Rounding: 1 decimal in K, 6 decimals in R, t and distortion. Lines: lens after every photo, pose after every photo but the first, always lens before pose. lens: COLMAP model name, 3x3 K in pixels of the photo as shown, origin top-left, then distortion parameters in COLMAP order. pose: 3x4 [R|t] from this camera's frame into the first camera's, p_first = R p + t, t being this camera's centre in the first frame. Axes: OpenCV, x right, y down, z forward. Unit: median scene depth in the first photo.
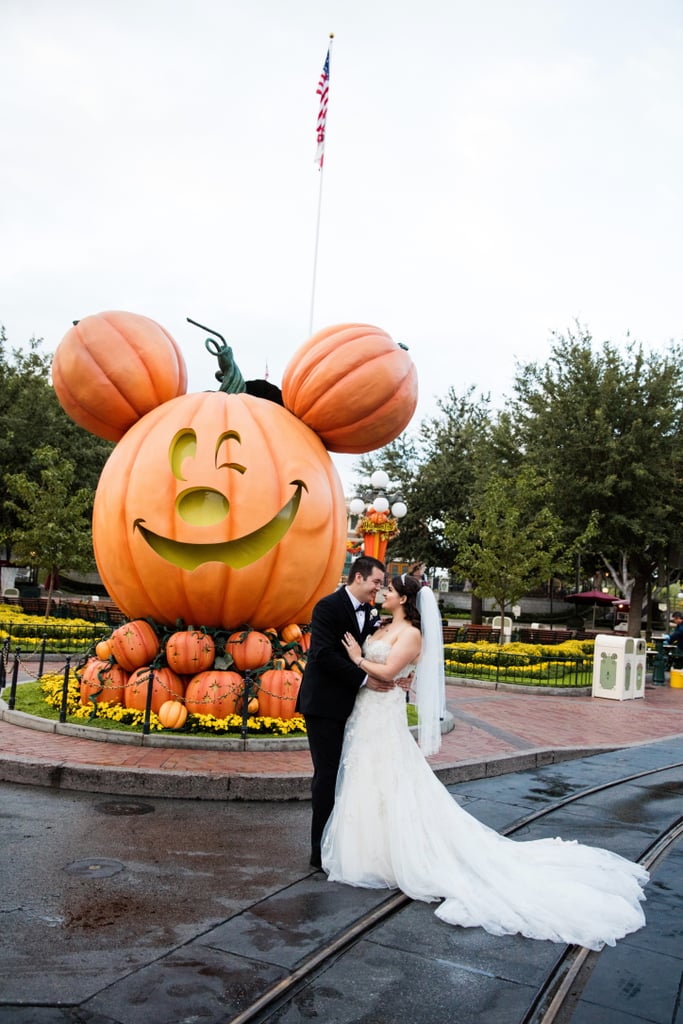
lens RADIAL K [[735.1, 0, 335.1], [0, 735.1, 515.9], [0, 0, 1]] dist [-0.094670, 0.087151]
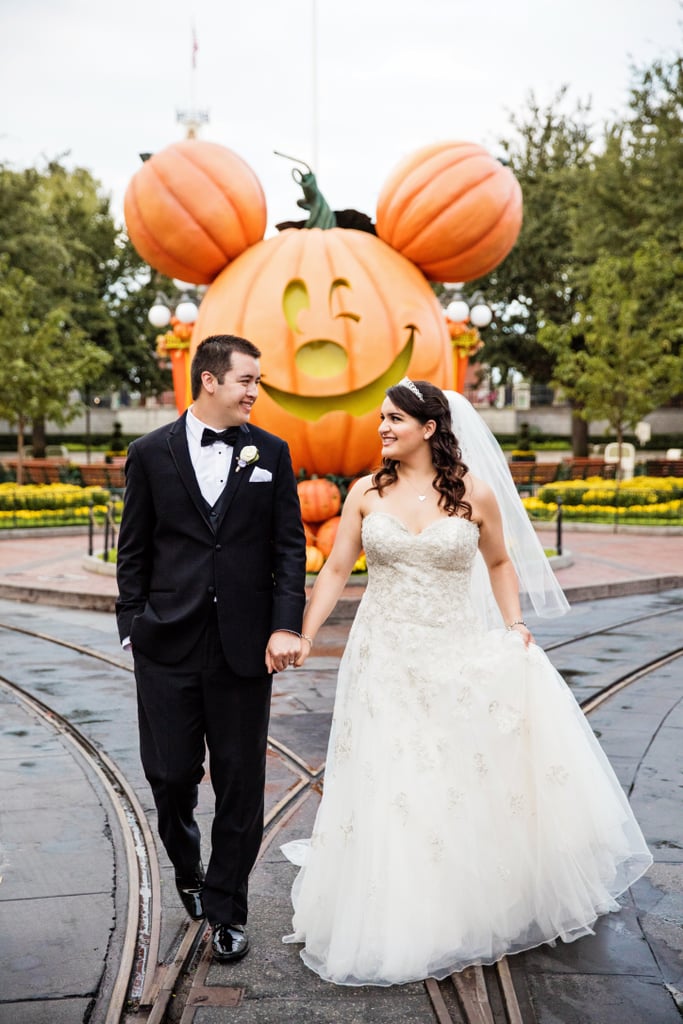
lens RADIAL K [[1320.4, 0, 341.5], [0, 1320.4, 470.6], [0, 0, 1]] dist [0.100073, 0.017626]
pose [[0.997799, -0.064565, 0.015105, -0.106255], [0.061709, 0.987534, 0.144806, -0.068200], [-0.024266, -0.143555, 0.989345, -0.467163]]
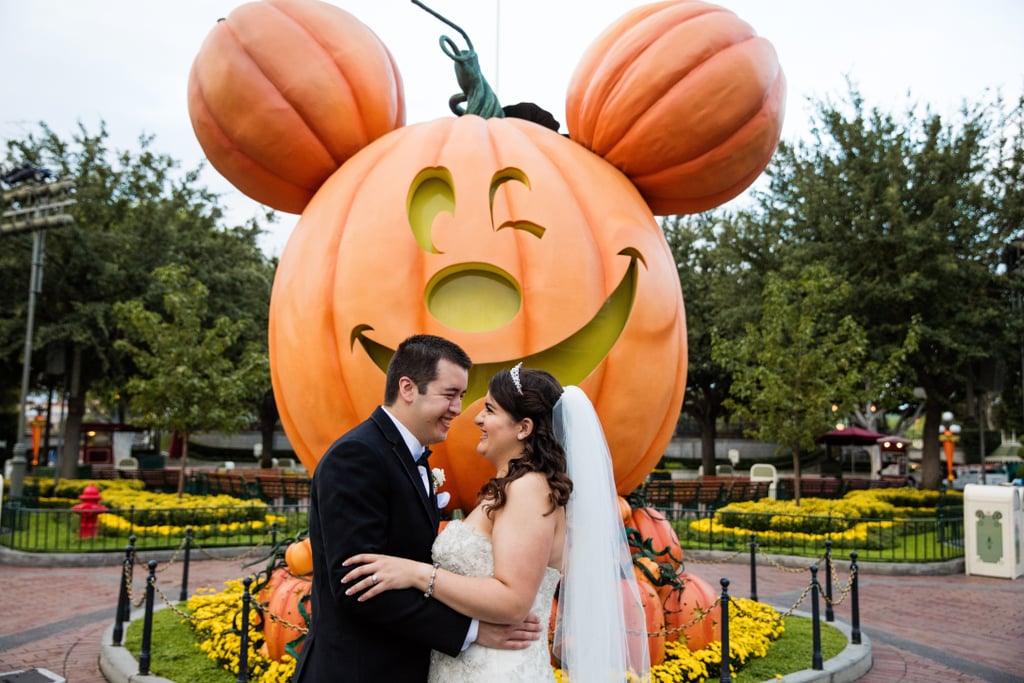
lens RADIAL K [[839.5, 0, 496.4], [0, 839.5, 347.2], [0, 0, 1]] dist [-0.031819, 0.006639]
pose [[0.998929, -0.046252, 0.001572, -0.092392], [0.046268, 0.998857, -0.011985, 0.018852], [-0.001016, 0.012045, 0.999927, 0.195988]]
